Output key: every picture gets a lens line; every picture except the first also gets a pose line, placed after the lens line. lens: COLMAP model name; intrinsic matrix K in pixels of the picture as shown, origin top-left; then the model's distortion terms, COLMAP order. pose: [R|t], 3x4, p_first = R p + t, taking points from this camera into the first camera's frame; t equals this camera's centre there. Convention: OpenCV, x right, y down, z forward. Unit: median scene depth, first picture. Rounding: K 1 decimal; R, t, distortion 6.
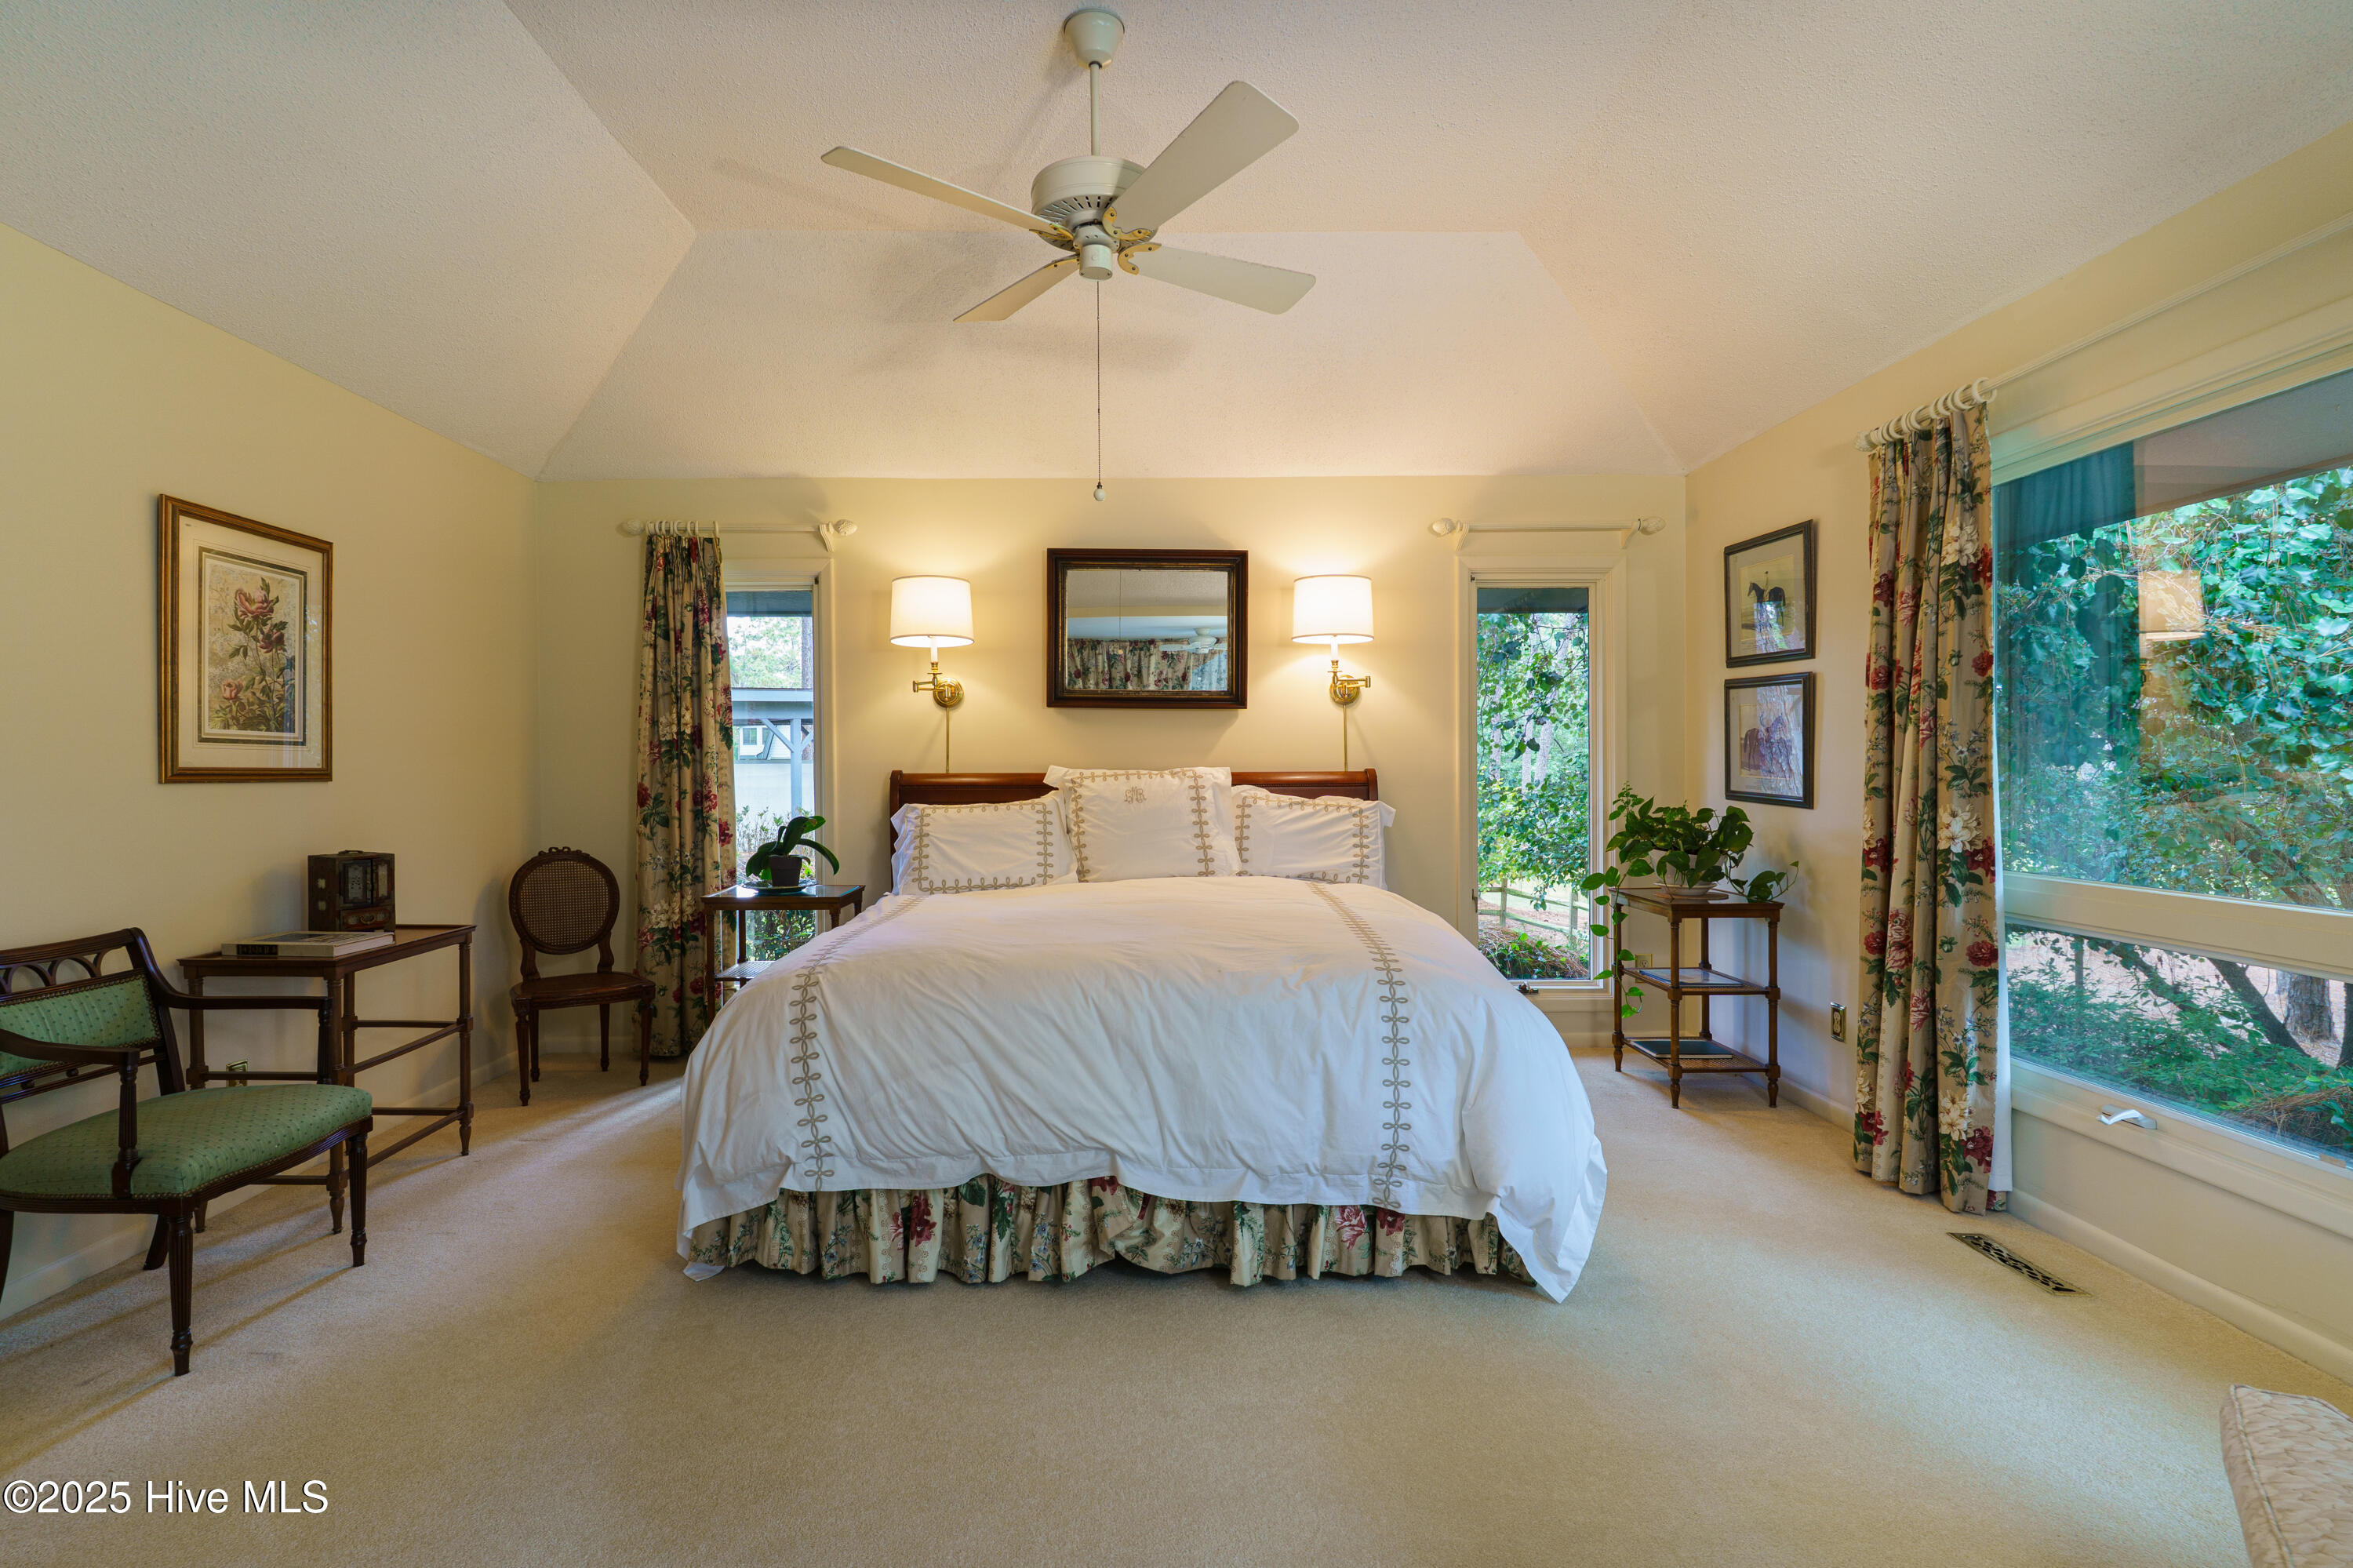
lens RADIAL K [[1134.2, 0, 1164.1], [0, 1134.2, 795.7], [0, 0, 1]] dist [0.000131, -0.000123]
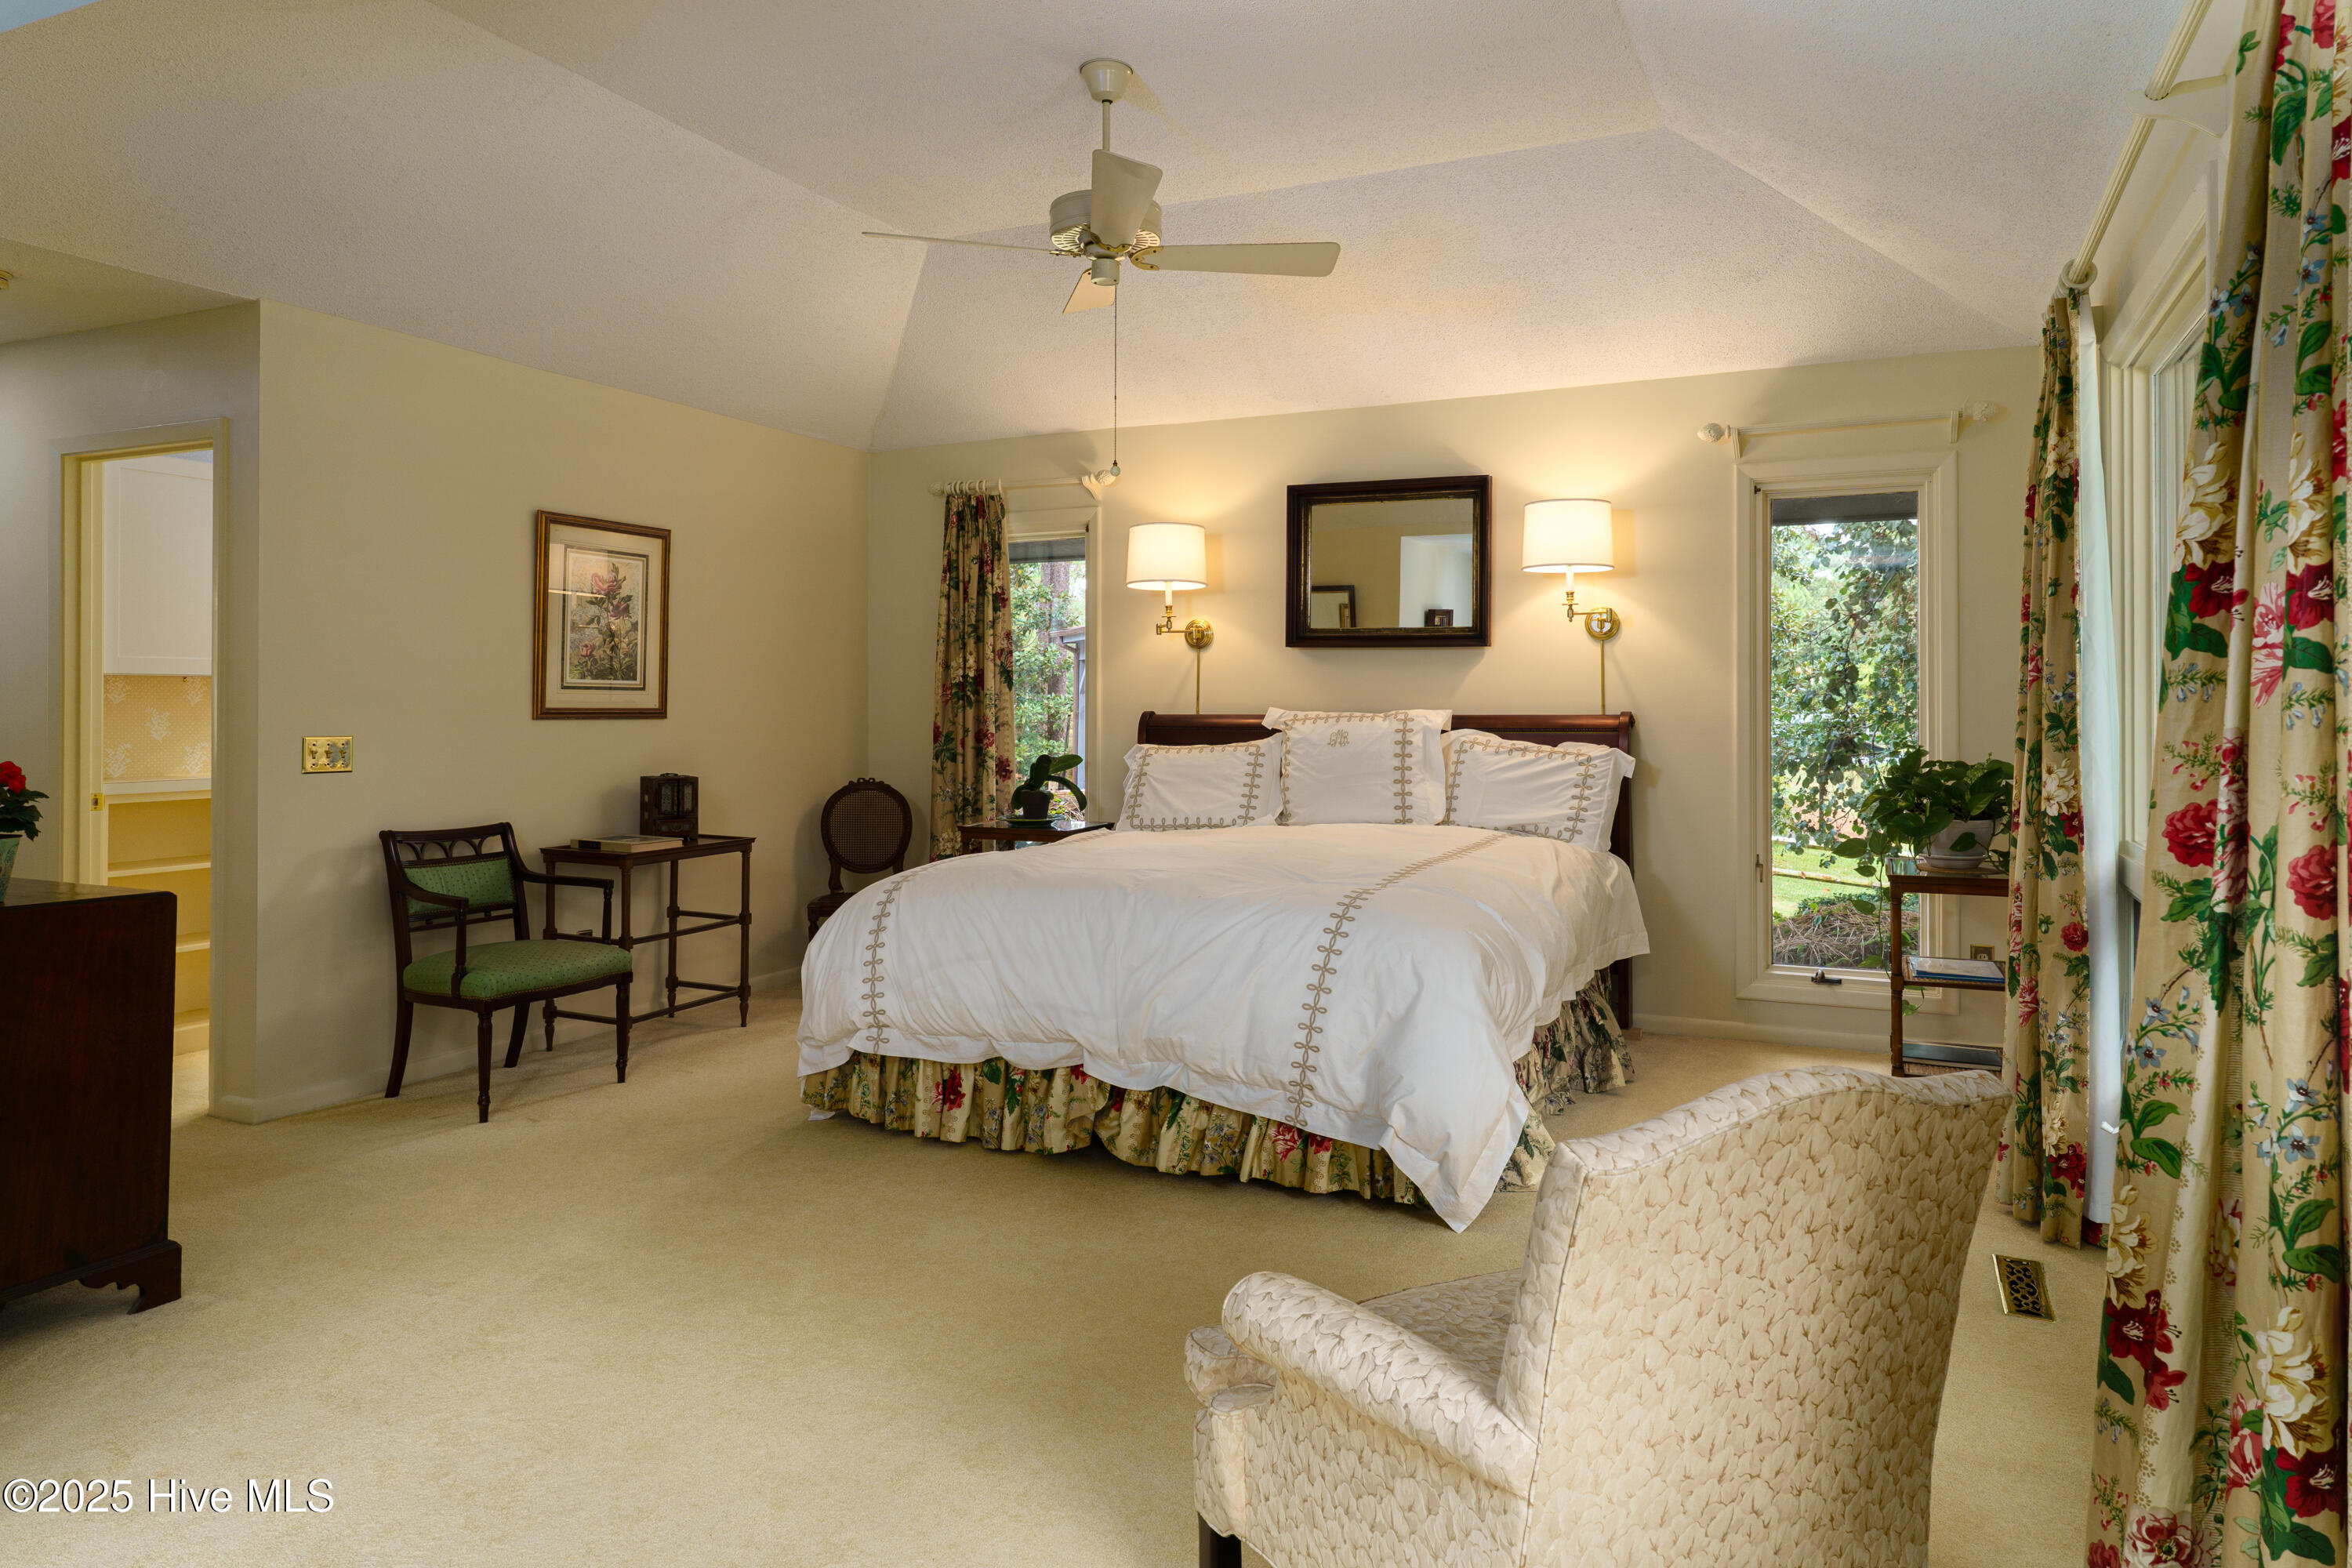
lens RADIAL K [[1458.8, 0, 1264.7], [0, 1458.8, 705.2], [0, 0, 1]] dist [-0.005140, -0.000602]
pose [[0.913239, 0.003080, -0.407412, 0.437432], [-0.012964, 0.999685, -0.021504, -0.001063], [0.407218, 0.024920, 0.912991, -0.171044]]
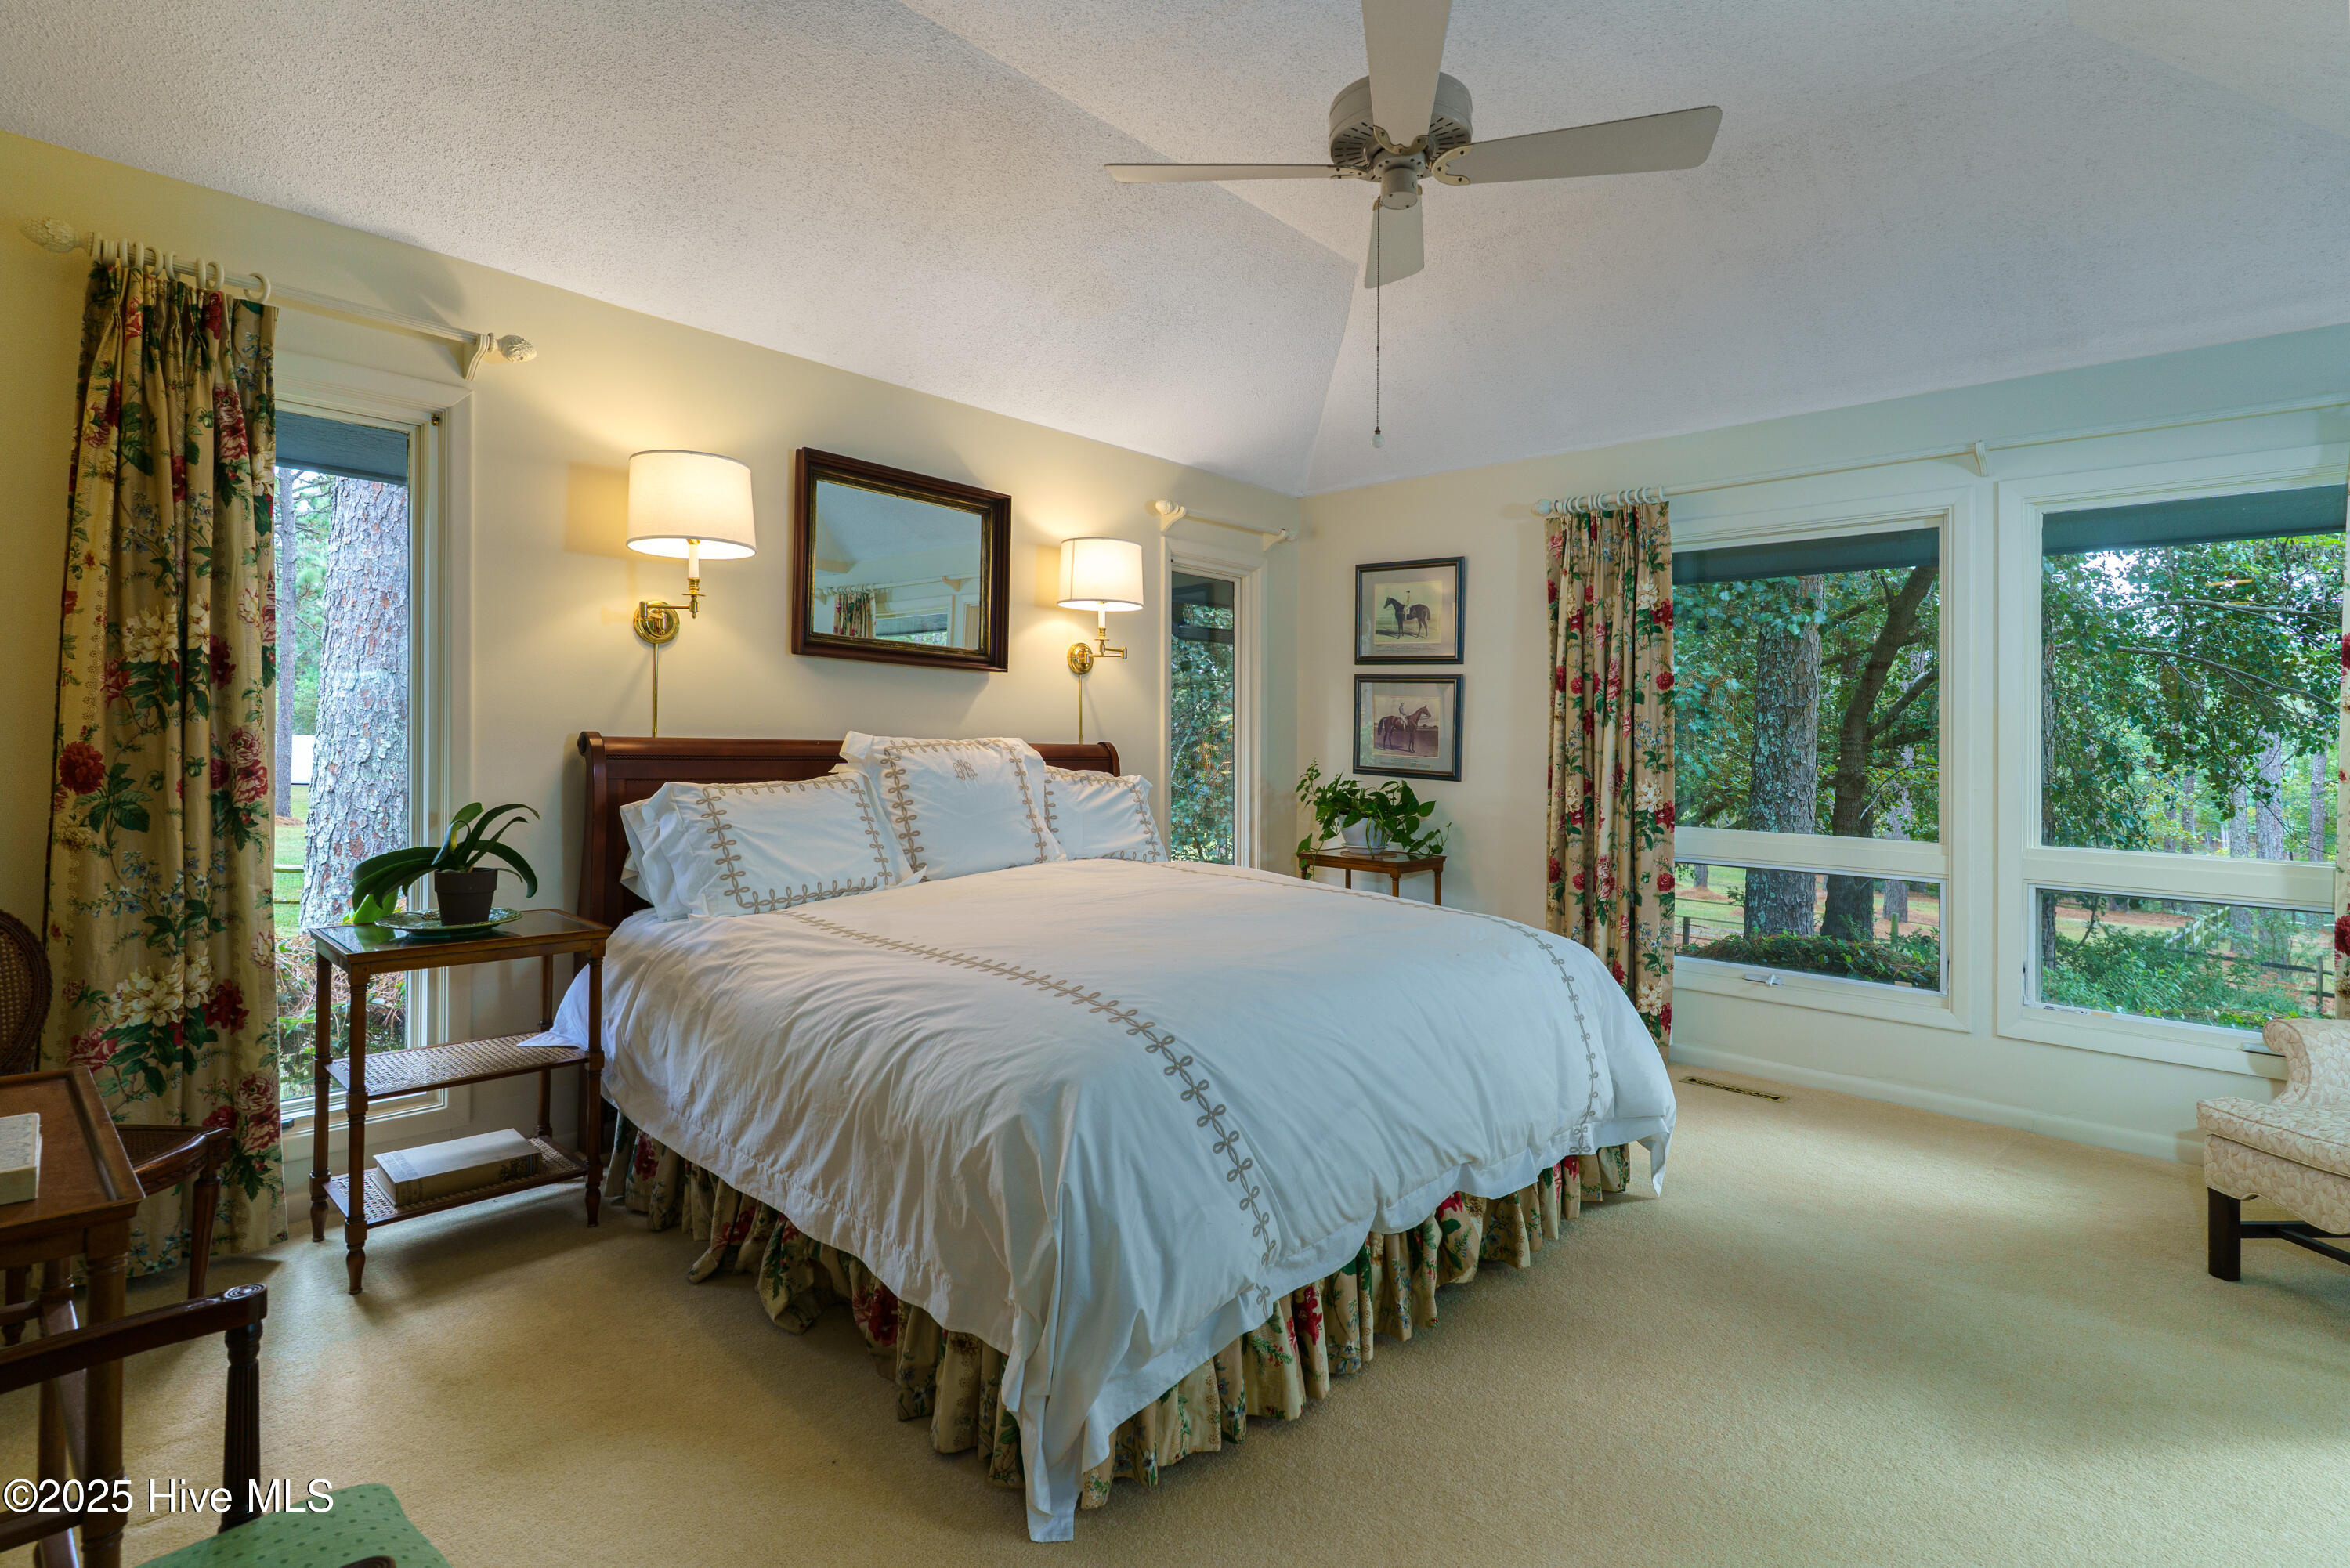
lens RADIAL K [[1125.7, 0, 1193.8], [0, 1125.7, 745.7], [0, 0, 1]] dist [0.001416, 0.000164]
pose [[0.688881, 0.016081, 0.724696, -0.522624], [-0.004028, 0.999823, -0.018357, -0.003908], [-0.724864, 0.009727, 0.688824, 0.320401]]
